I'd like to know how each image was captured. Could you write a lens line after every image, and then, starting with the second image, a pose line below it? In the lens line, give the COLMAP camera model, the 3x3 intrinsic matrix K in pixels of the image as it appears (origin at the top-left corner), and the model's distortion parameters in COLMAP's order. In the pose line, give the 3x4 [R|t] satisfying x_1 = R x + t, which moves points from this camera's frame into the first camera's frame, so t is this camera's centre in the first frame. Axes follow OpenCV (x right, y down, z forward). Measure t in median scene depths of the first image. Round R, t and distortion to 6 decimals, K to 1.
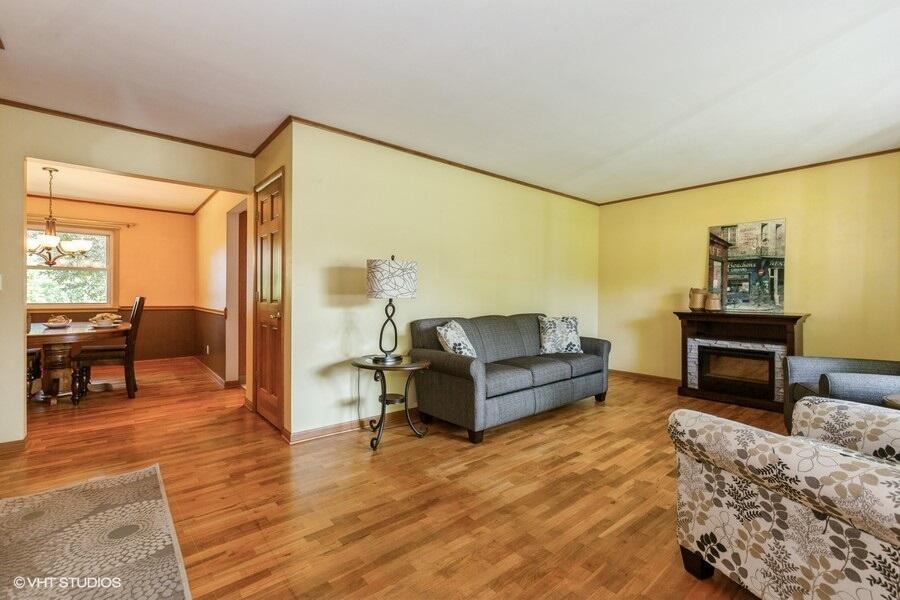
lens RADIAL K [[405.8, 0, 451.3], [0, 405.8, 298.5], [0, 0, 1]] dist [-0.001278, 0.000122]
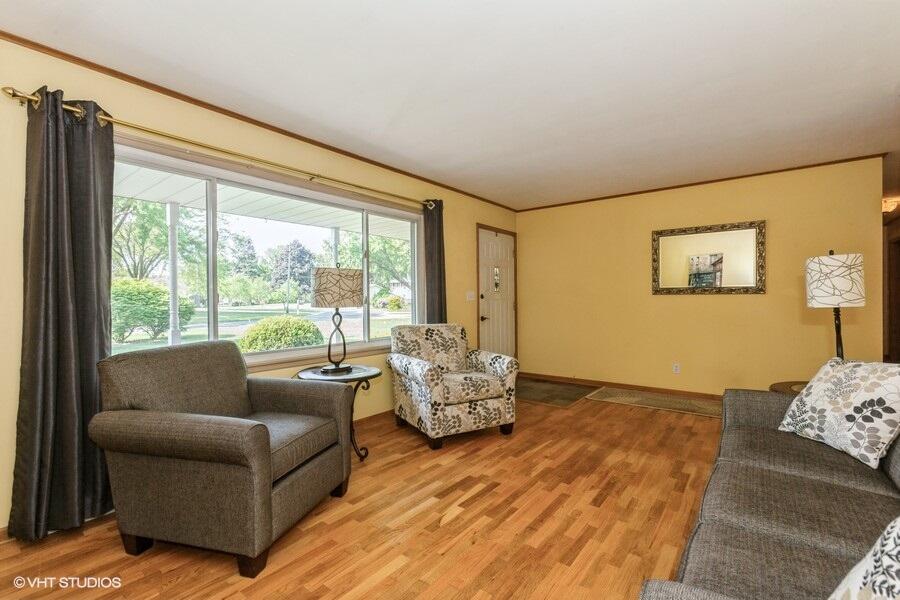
lens RADIAL K [[405.8, 0, 450.1], [0, 405.8, 300.4], [0, 0, 1]] dist [-0.001278, 0.000122]
pose [[-0.980752, 0.004183, -0.195214, 0.848154], [0.003941, 0.999991, 0.001628, -0.021092], [0.195219, 0.000827, -0.980759, 1.963442]]
